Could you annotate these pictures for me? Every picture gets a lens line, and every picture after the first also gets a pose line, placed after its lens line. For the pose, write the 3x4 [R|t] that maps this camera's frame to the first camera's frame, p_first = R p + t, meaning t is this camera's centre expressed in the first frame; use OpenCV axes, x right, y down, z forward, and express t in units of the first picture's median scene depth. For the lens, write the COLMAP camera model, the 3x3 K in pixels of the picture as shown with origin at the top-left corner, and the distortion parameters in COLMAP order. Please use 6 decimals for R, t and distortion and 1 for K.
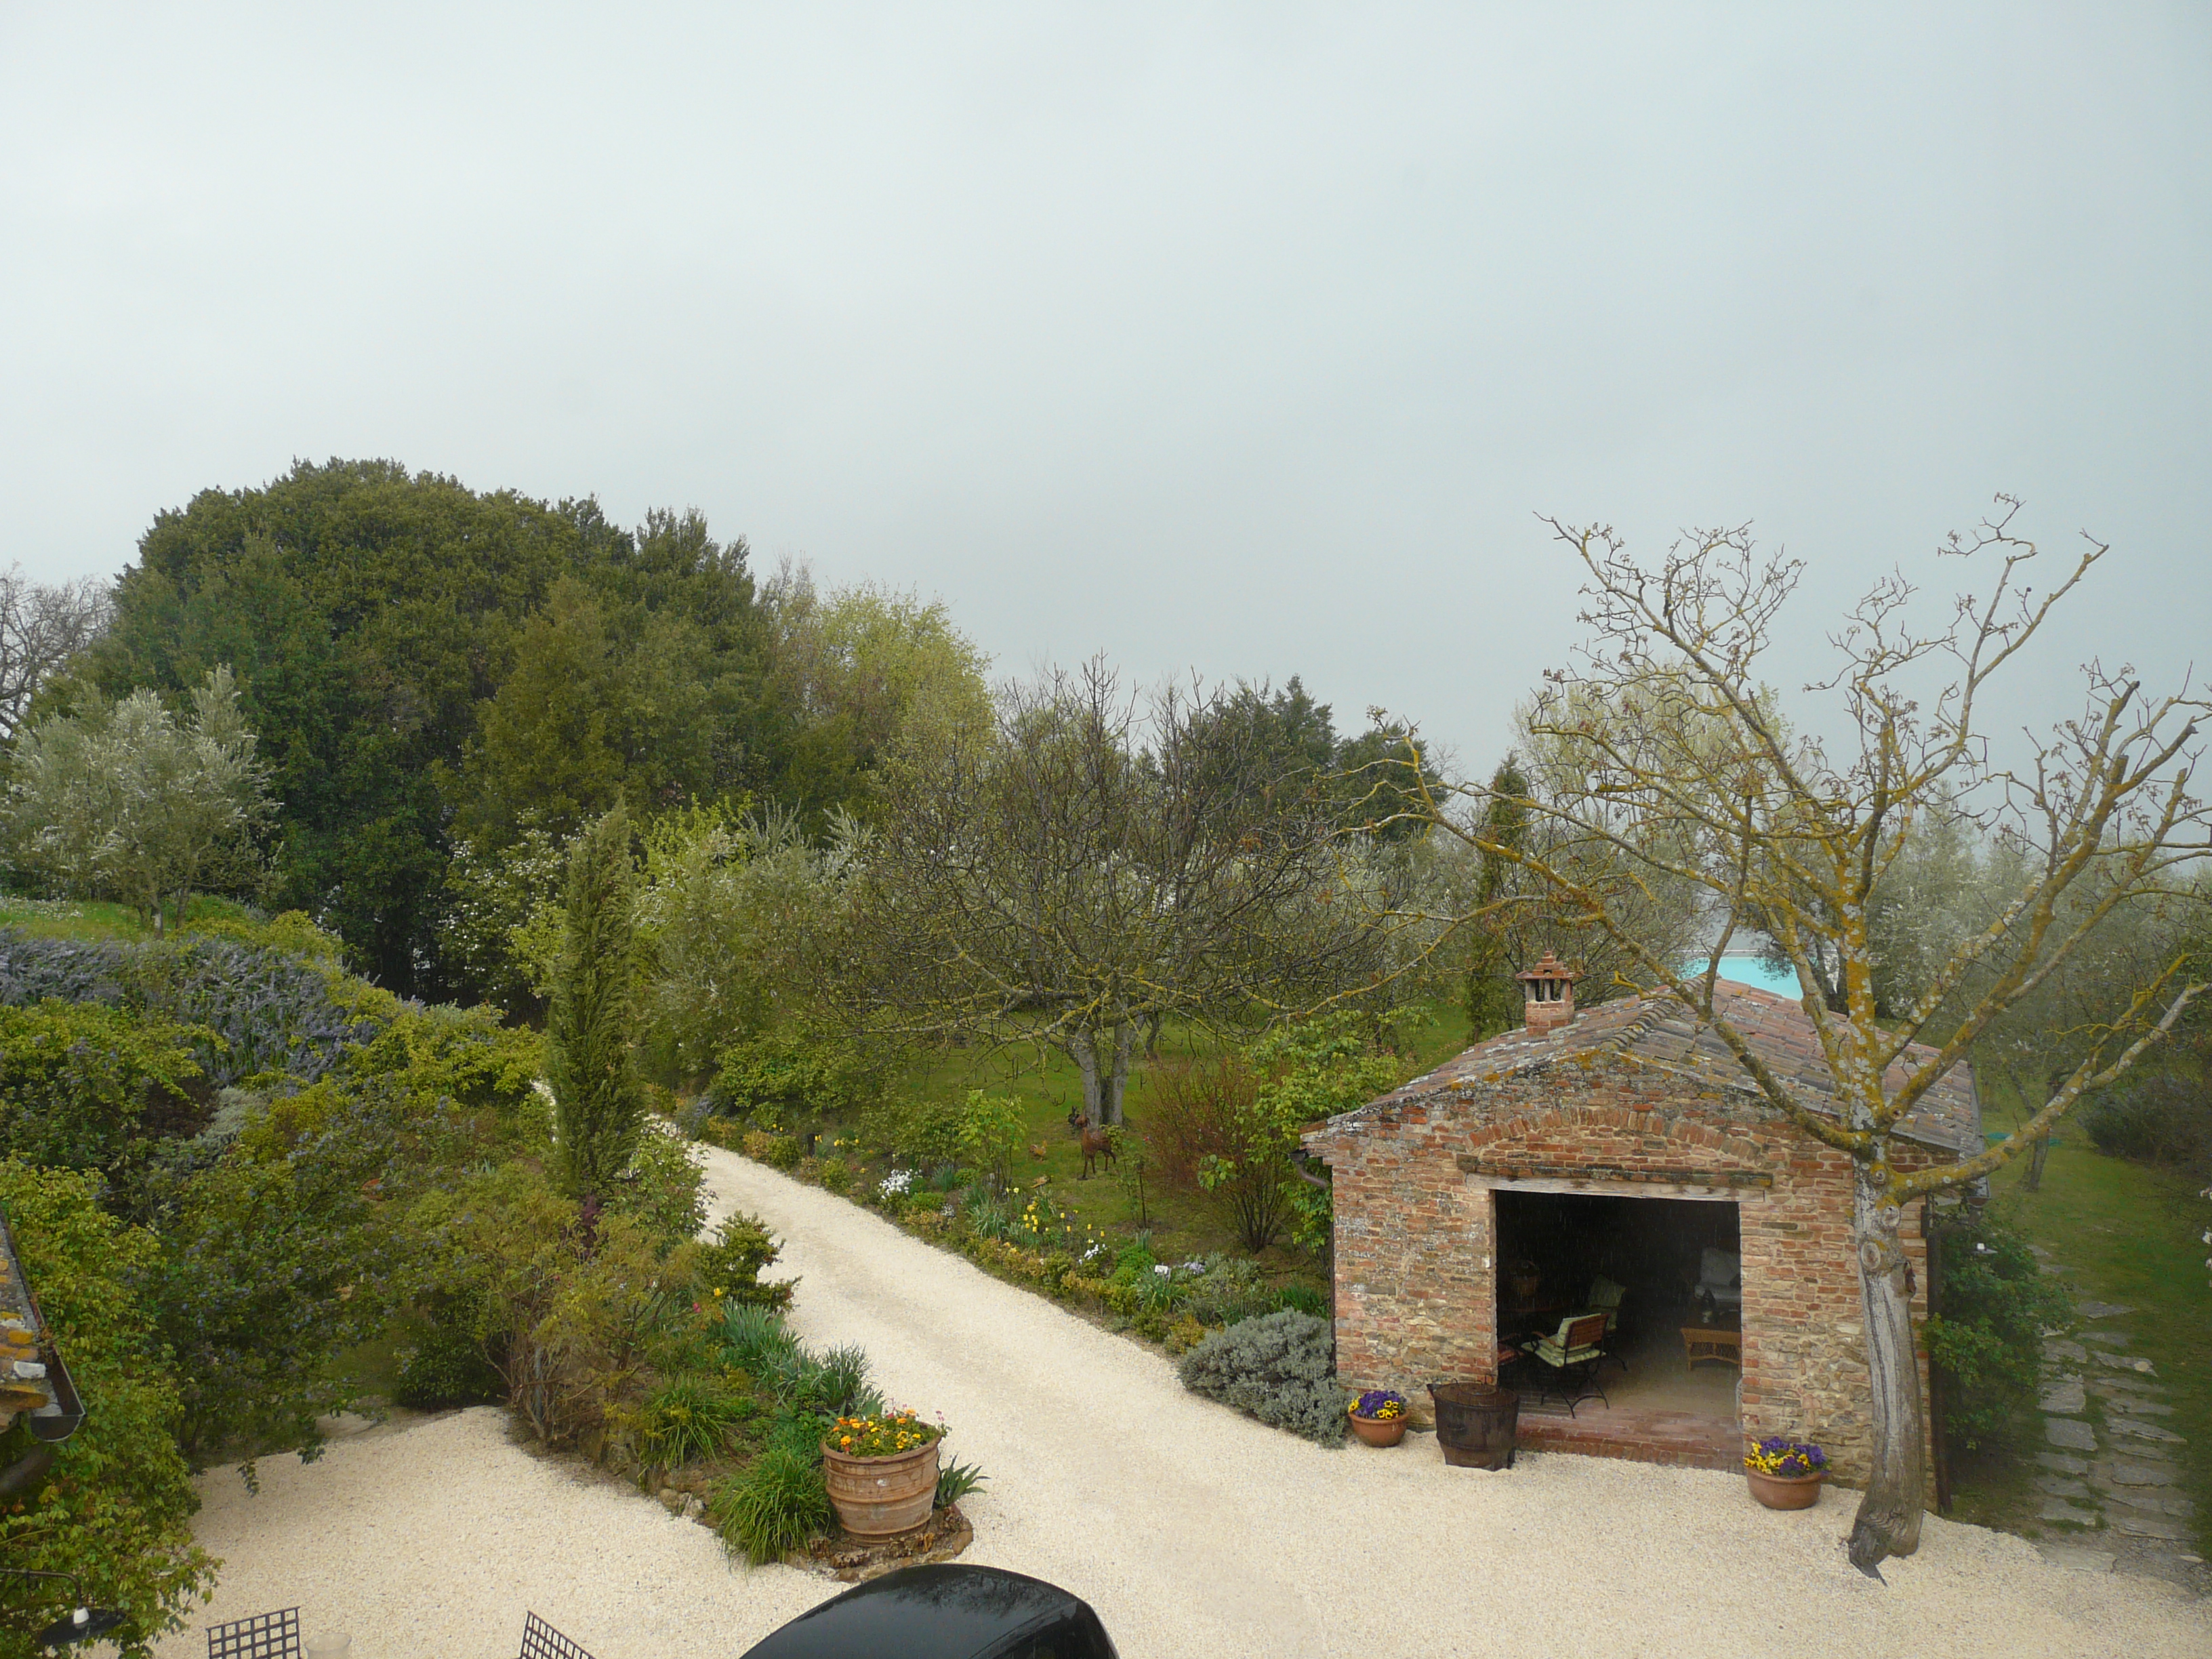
lens RADIAL K [[1814.4, 0, 1097.5], [0, 1814.4, 829.8], [0, 0, 1]] dist [-0.091395, 0.113833]
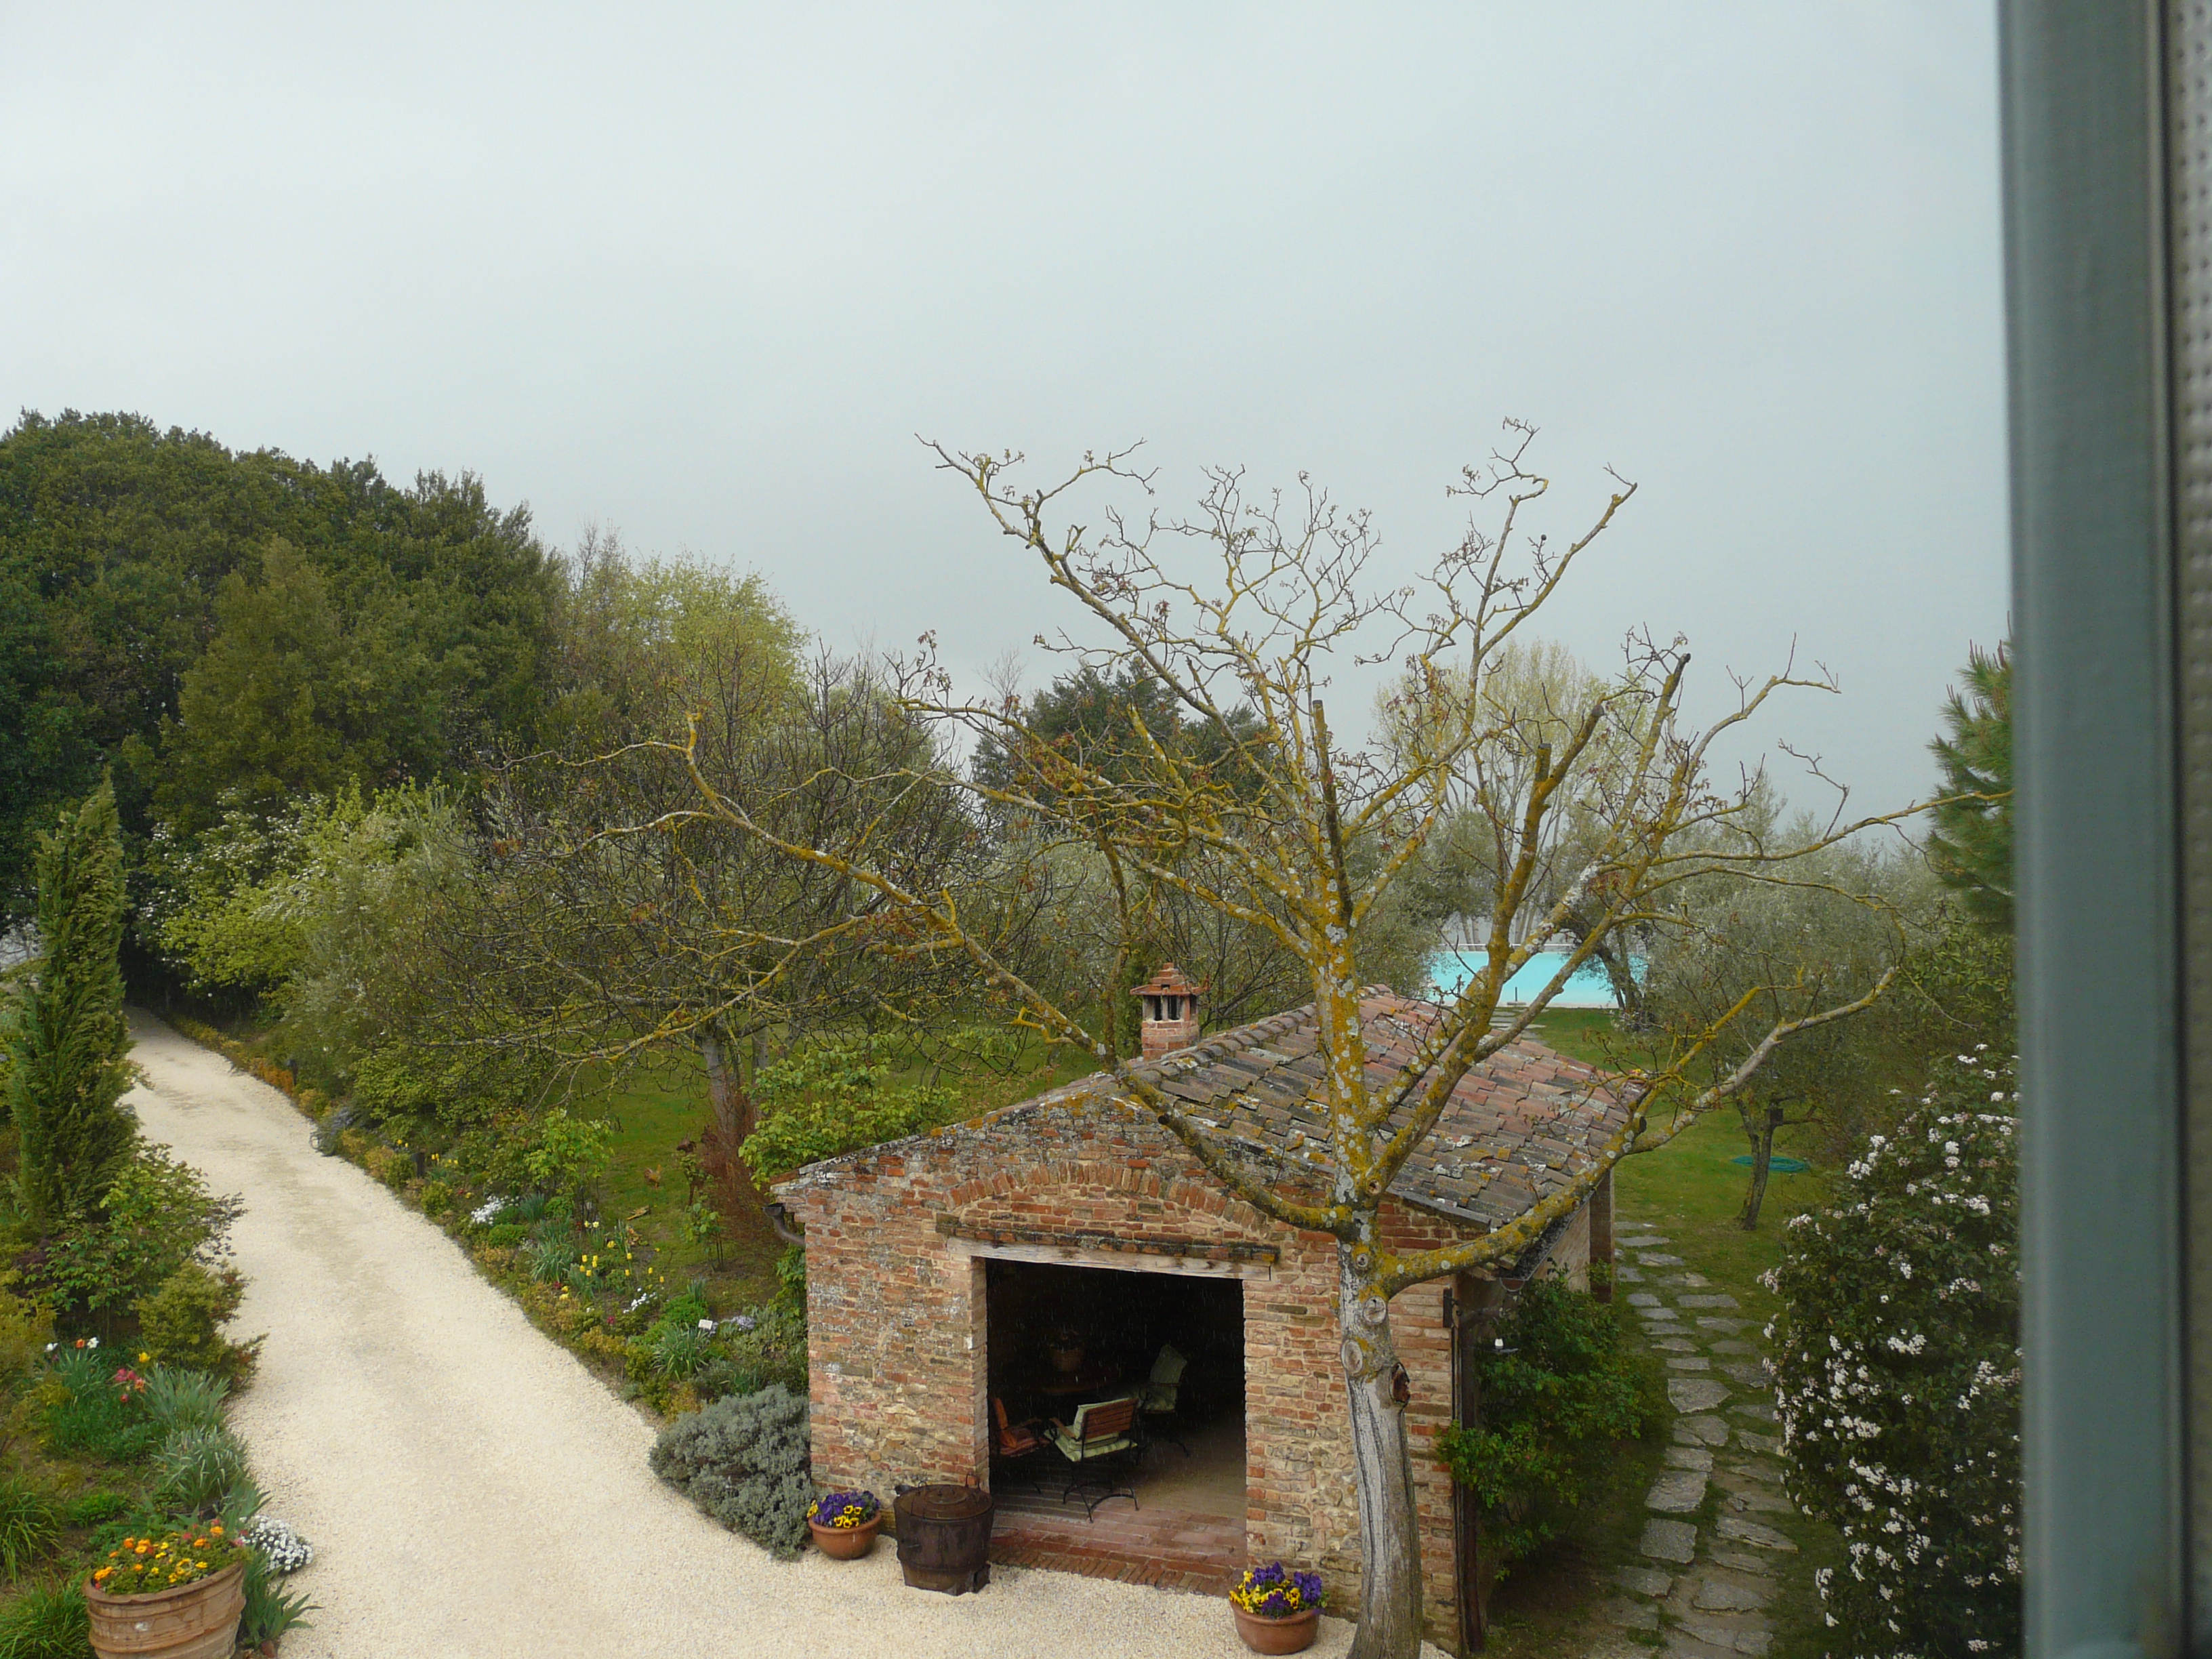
lens RADIAL K [[1814.4, 0, 1097.5], [0, 1814.4, 829.8], [0, 0, 1]] dist [-0.091395, 0.113833]
pose [[0.999470, 0.008091, 0.031518, 0.242022], [-0.008397, 0.999919, 0.009611, -0.007302], [-0.031438, -0.009870, 0.999457, 0.156437]]
